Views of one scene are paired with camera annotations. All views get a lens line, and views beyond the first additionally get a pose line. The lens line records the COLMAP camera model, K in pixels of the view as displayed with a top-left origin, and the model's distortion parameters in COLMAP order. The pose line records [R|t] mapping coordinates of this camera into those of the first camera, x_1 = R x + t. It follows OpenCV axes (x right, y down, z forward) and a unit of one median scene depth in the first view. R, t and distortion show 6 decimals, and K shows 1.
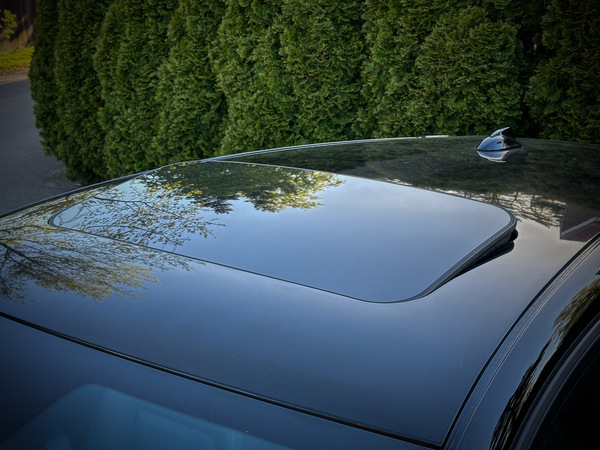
lens RADIAL K [[891.5, 0, 306.0], [0, 891.5, 228.4], [0, 0, 1]] dist [0.107794, 0.000000]
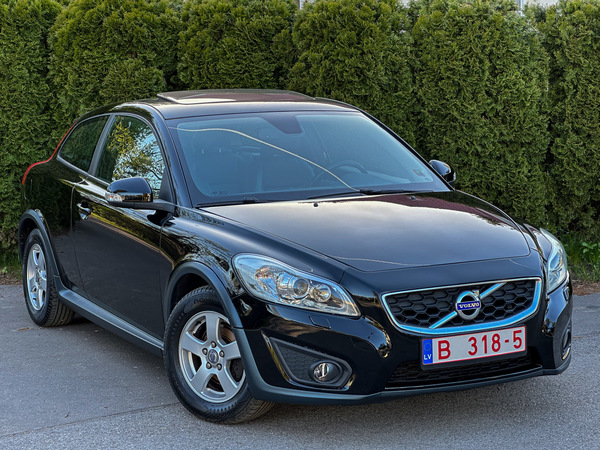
lens RADIAL K [[1224.2, 0, 295.1], [0, 1224.2, 225.3], [0, 0, 1]] dist [0.149044, 0.000000]
pose [[0.889224, -0.056230, 0.454004, -0.530817], [0.126621, 0.983898, -0.126144, 0.330648], [-0.439600, 0.169656, 0.882025, -0.918558]]
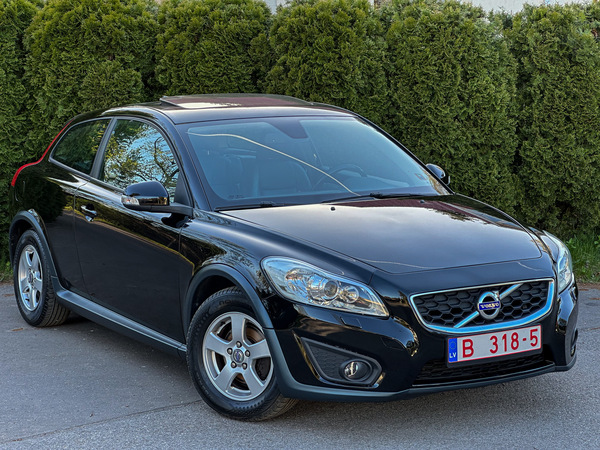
lens RADIAL K [[1224.2, 0, 295.0], [0, 1224.2, 214.4], [0, 0, 1]] dist [0.149044, 0.000000]
pose [[0.856578, -0.053867, 0.513199, -0.637936], [0.135310, 0.983183, -0.122647, 0.315109], [-0.497962, 0.174498, 0.849461, -0.907743]]
